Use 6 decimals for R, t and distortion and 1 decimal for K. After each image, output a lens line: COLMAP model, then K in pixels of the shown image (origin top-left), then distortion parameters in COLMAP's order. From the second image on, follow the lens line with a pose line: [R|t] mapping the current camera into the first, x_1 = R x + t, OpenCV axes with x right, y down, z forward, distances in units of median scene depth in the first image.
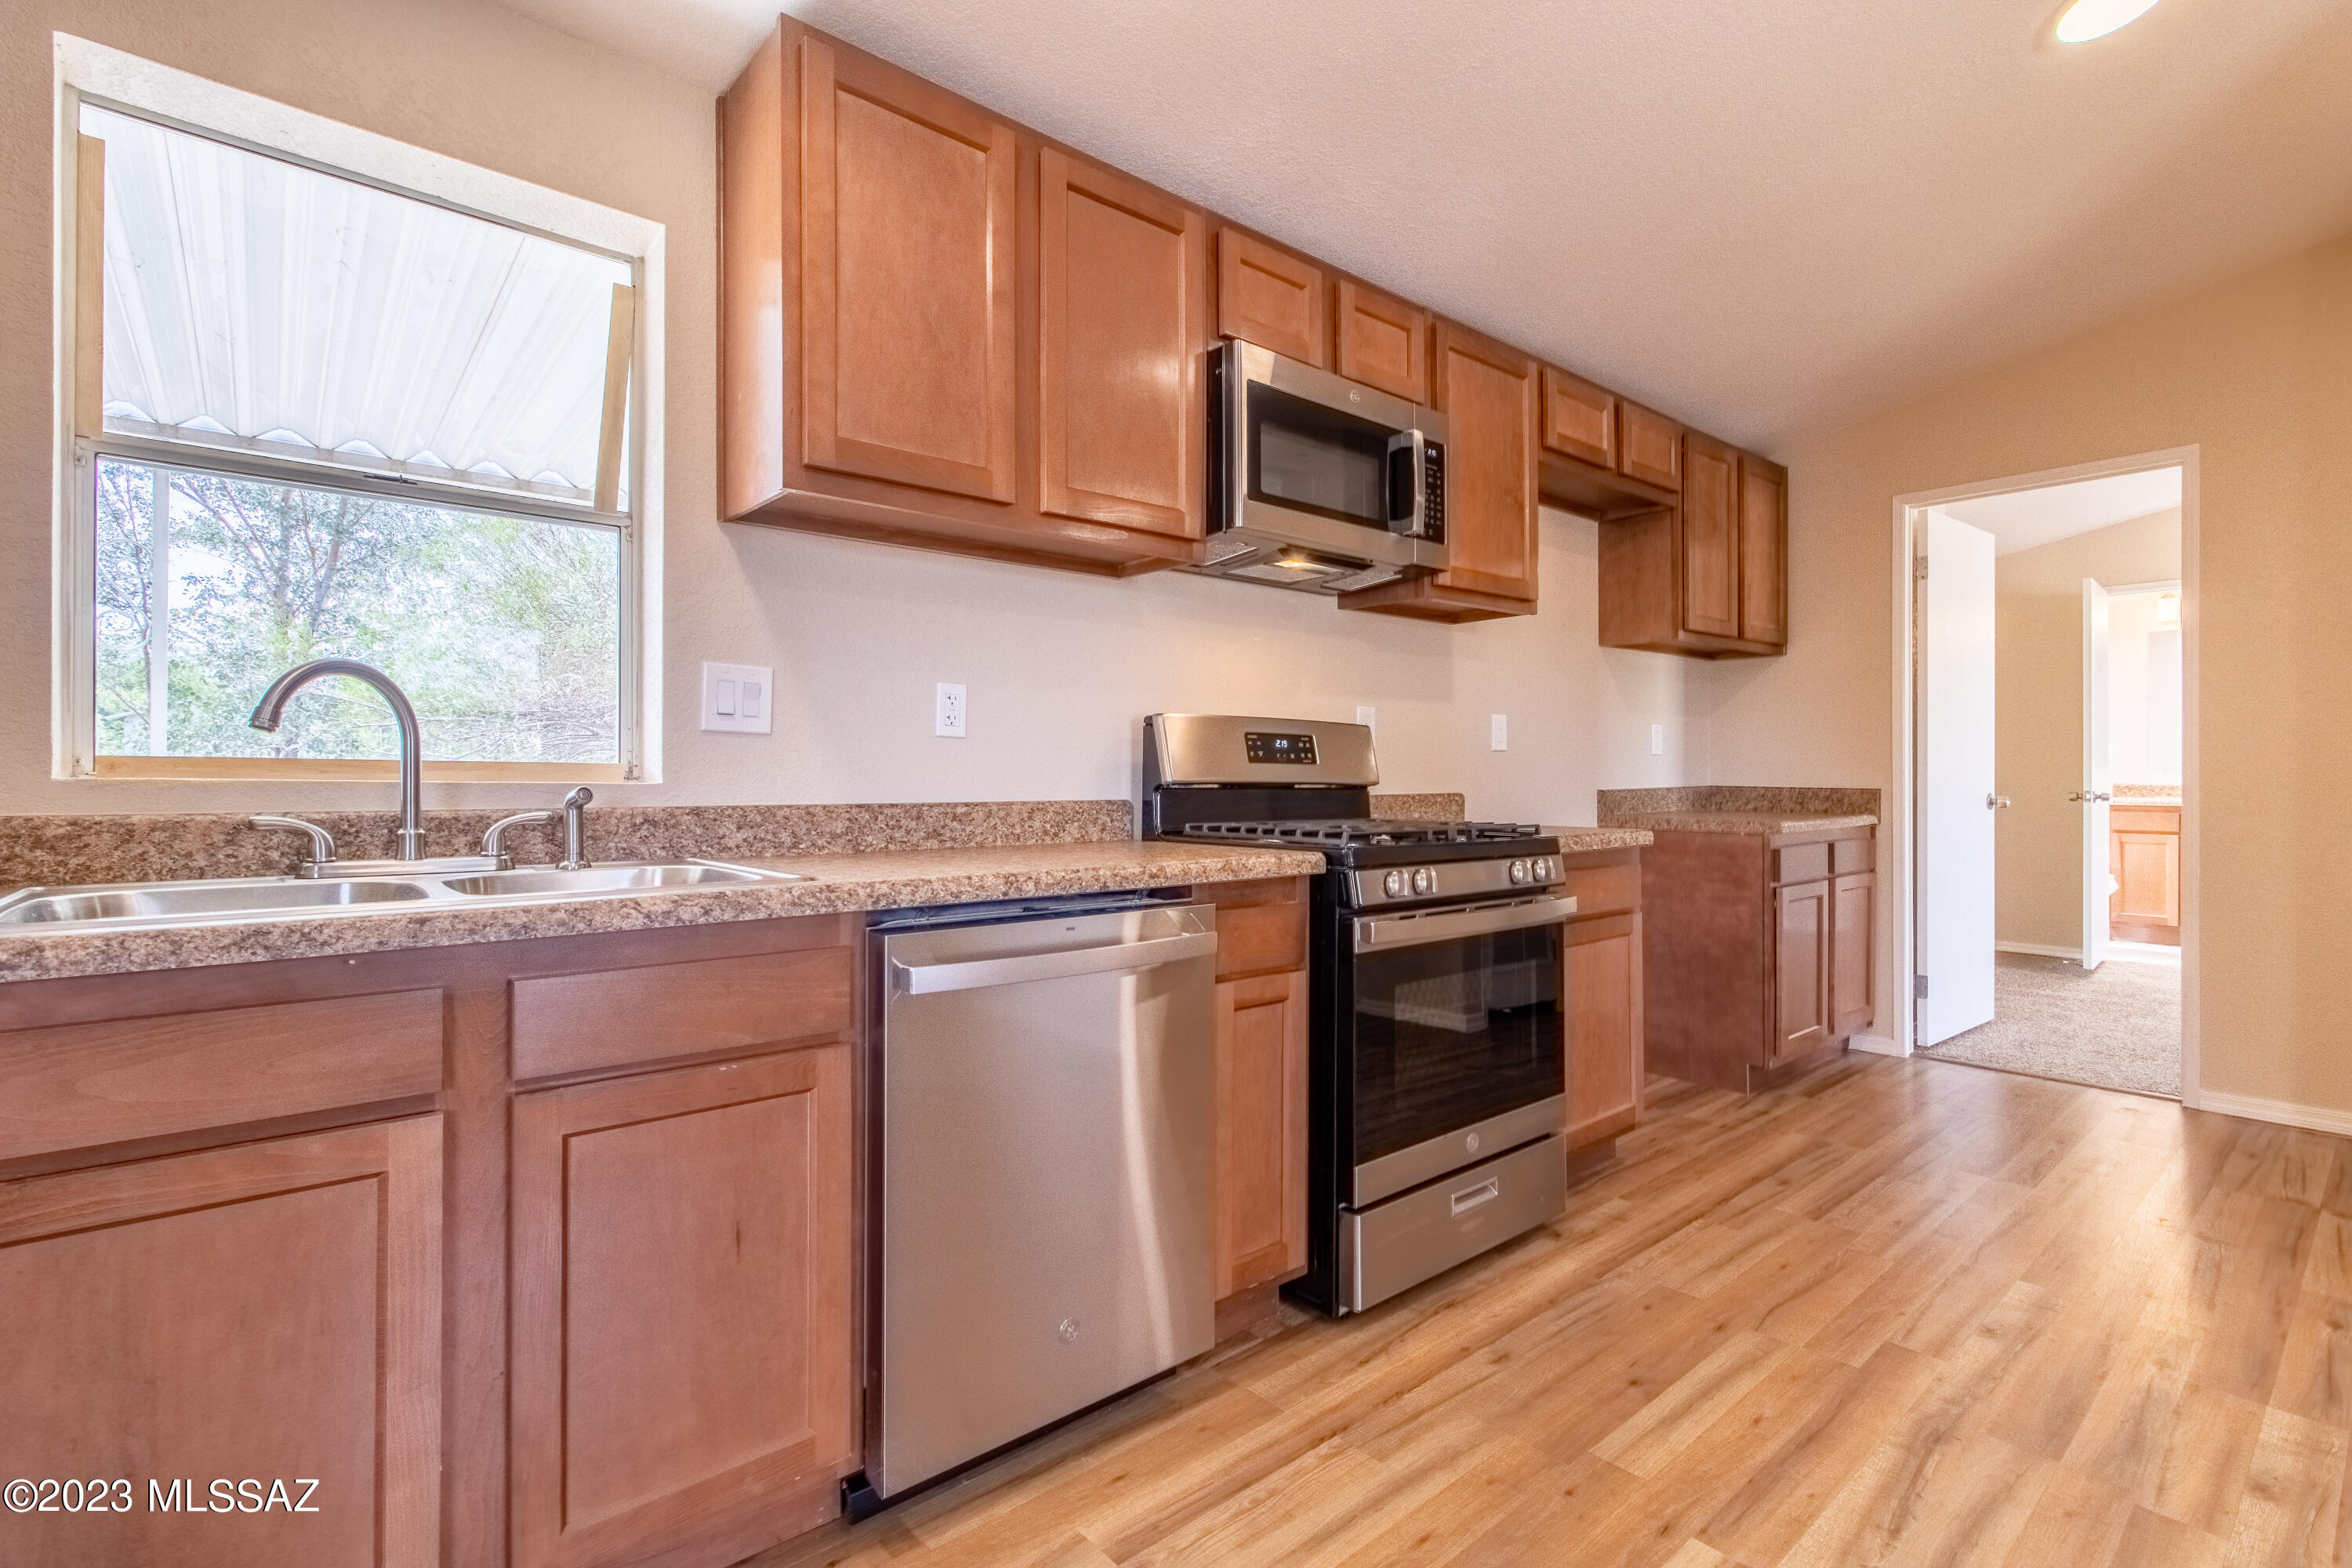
lens RADIAL K [[1089.9, 0, 1185.0], [0, 1089.9, 771.4], [0, 0, 1]] dist [0.000541, 0.000174]
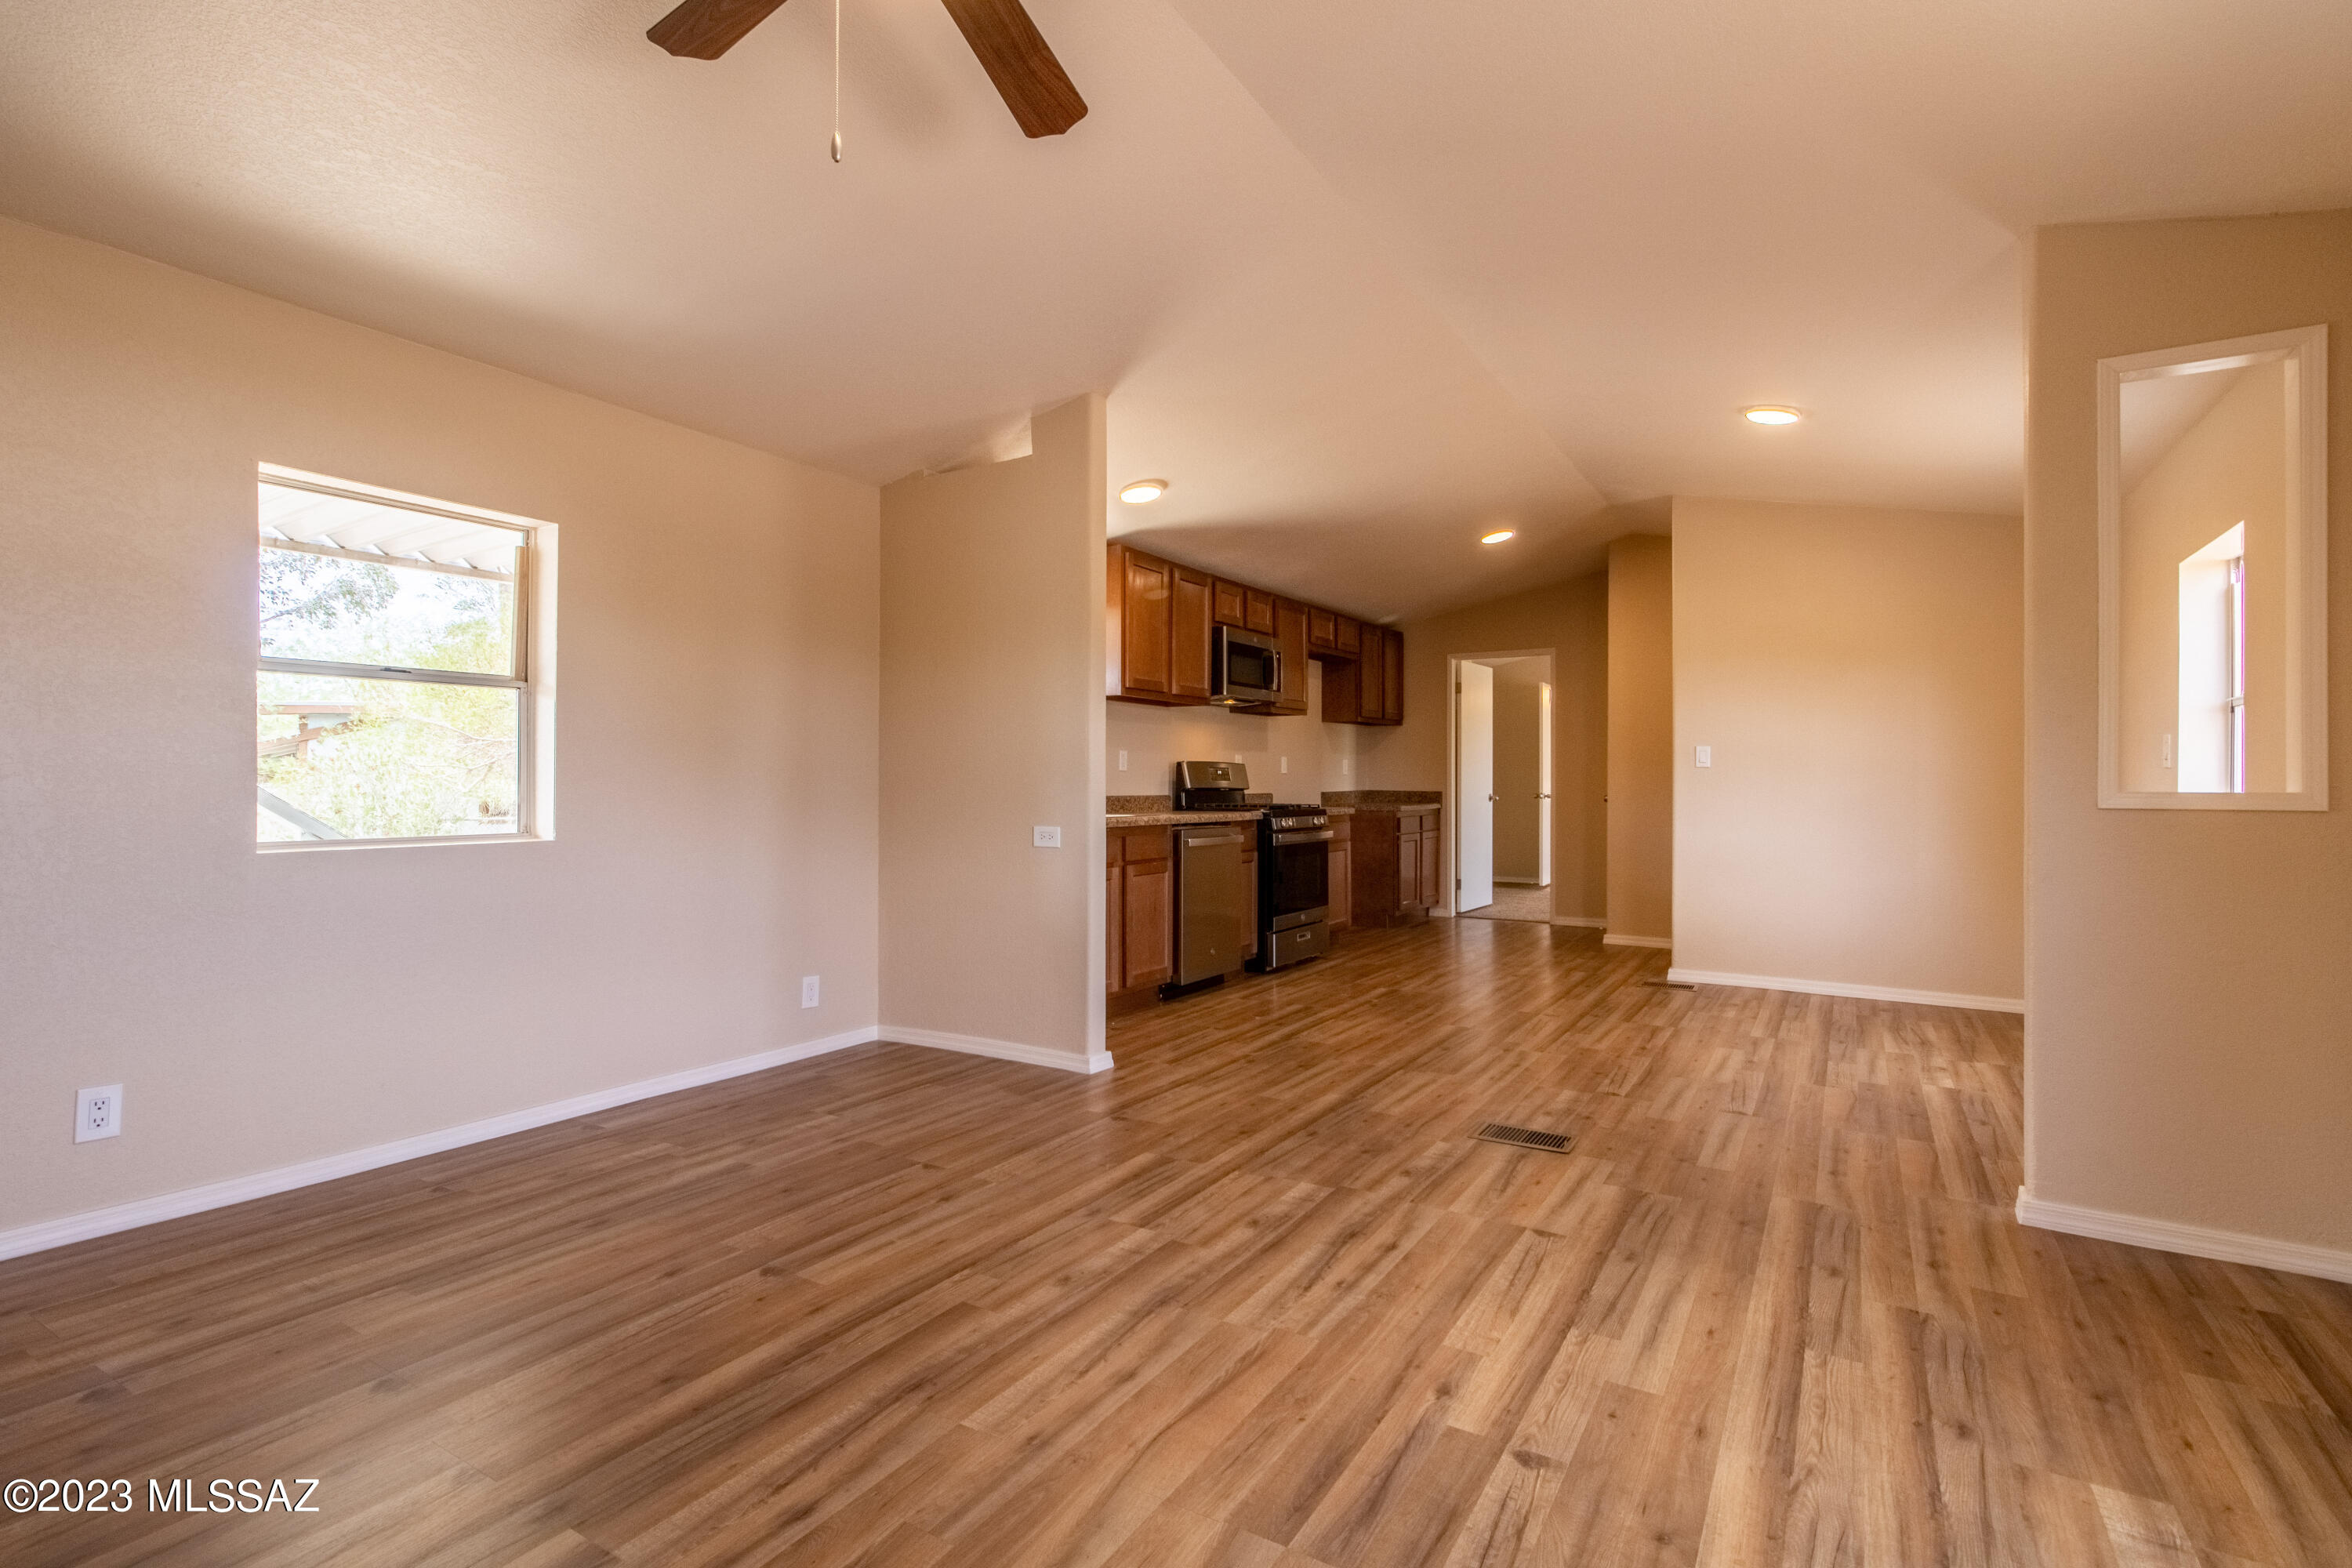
lens RADIAL K [[1125.4, 0, 1183.6], [0, 1125.4, 776.9], [0, 0, 1]] dist [0.000147, 0.000458]
pose [[0.951144, 0.003302, 0.308729, -0.898124], [-0.003326, 0.999994, -0.000449, -0.015582], [-0.308729, -0.000600, 0.951150, -1.612151]]
